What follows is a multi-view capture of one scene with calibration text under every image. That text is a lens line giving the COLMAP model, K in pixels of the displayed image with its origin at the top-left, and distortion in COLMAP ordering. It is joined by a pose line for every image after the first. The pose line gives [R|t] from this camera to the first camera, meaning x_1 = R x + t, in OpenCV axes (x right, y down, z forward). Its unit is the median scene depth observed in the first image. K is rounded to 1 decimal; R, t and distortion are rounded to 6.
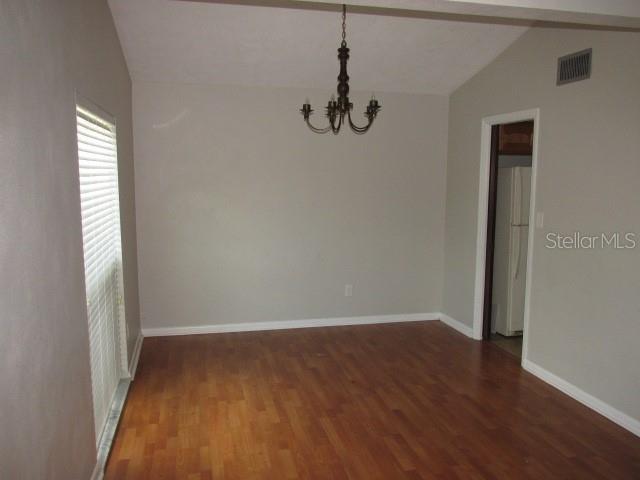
lens RADIAL K [[528.1, 0, 320.0], [0, 528.1, 240.0], [0, 0, 1]] dist [-0.040873, 0.005656]
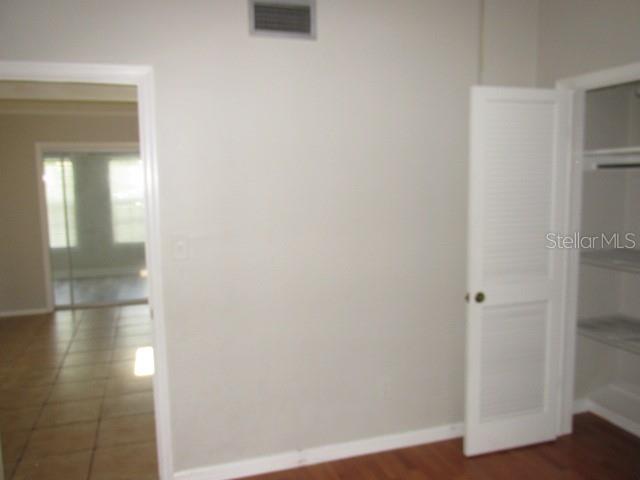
lens RADIAL K [[528.1, 0, 320.0], [0, 528.1, 240.0], [0, 0, 1]] dist [-0.040873, 0.005656]
pose [[-0.067207, -0.119667, 0.990537, -0.238898], [0.144521, 0.981144, 0.128338, -0.117626], [-0.987217, 0.151779, -0.048645, 0.993940]]
